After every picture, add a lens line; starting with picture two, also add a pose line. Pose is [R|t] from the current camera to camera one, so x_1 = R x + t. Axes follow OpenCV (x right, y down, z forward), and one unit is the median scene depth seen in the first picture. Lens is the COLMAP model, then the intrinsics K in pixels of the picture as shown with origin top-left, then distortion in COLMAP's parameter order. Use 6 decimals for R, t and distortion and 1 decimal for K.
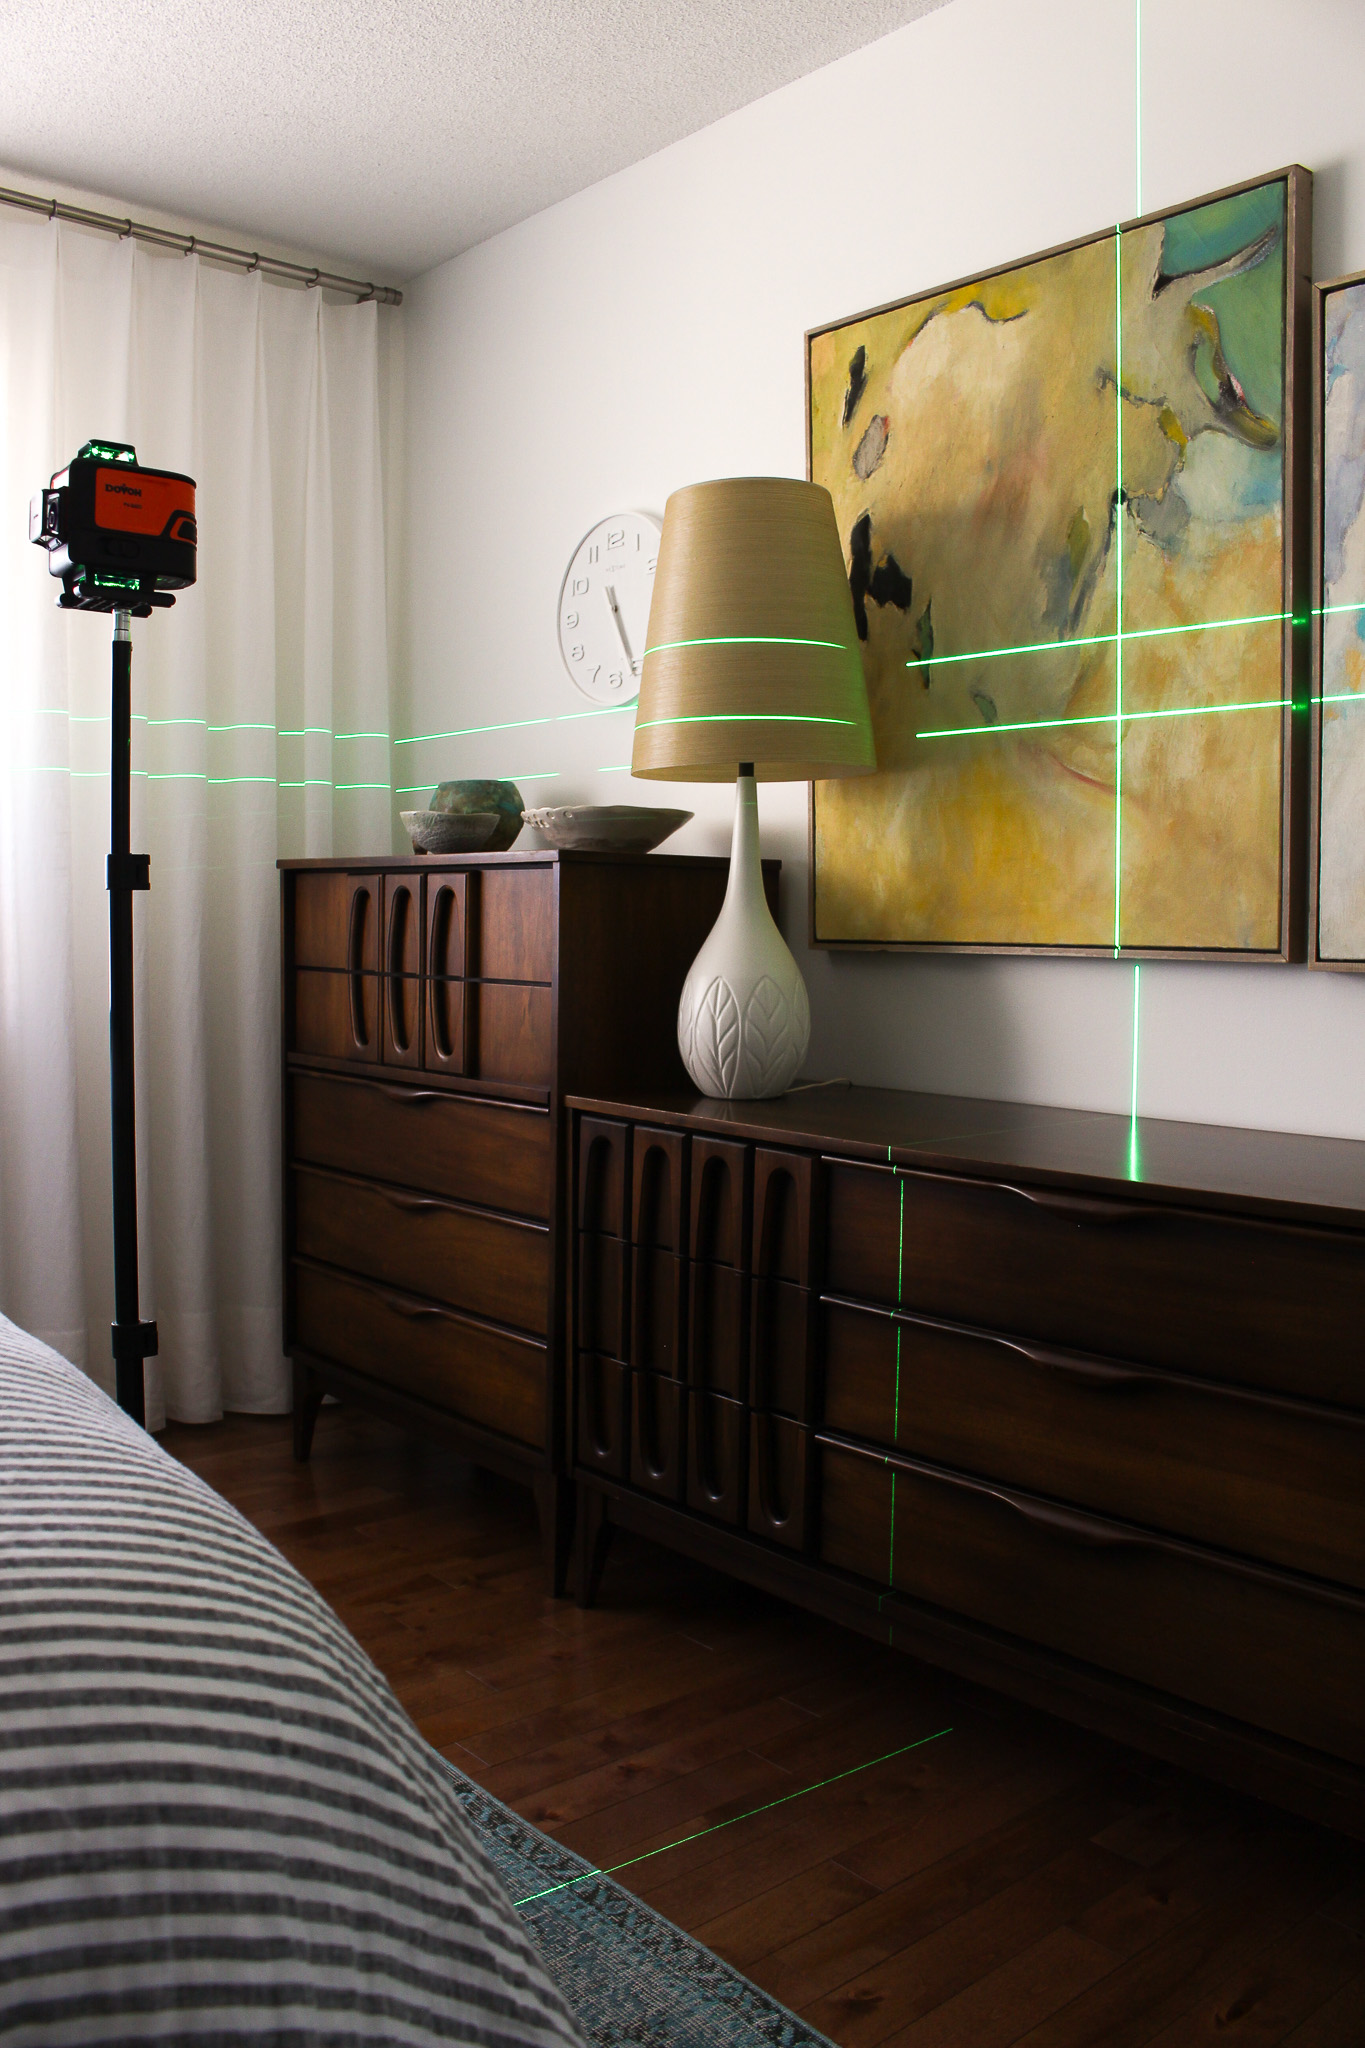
lens RADIAL K [[1684.2, 0, 682.5], [0, 1684.2, 1024.0], [0, 0, 1]] dist [-0.157680, 0.130393]
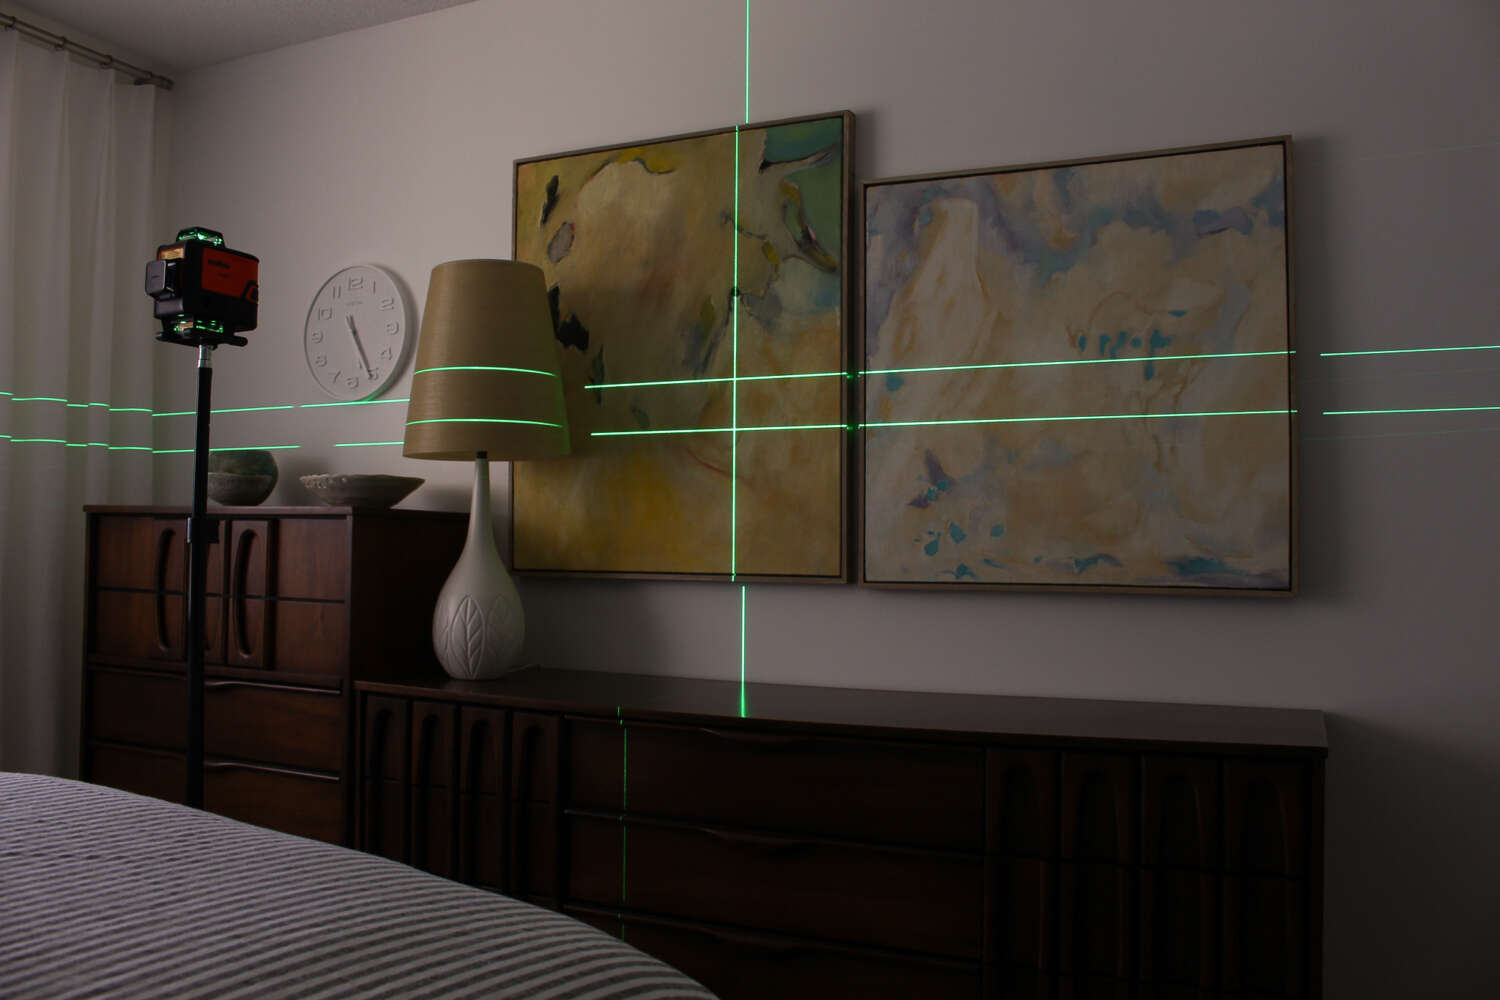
lens RADIAL K [[1233.6, 0, 750.0], [0, 1233.6, 500.0], [0, 0, 1]] dist [-0.157680, 0.130393]
pose [[0.912689, 0.018053, 0.408256, -0.191796], [0.021326, 0.995558, -0.091699, -0.008496], [-0.408098, 0.092399, 0.908250, -0.067816]]
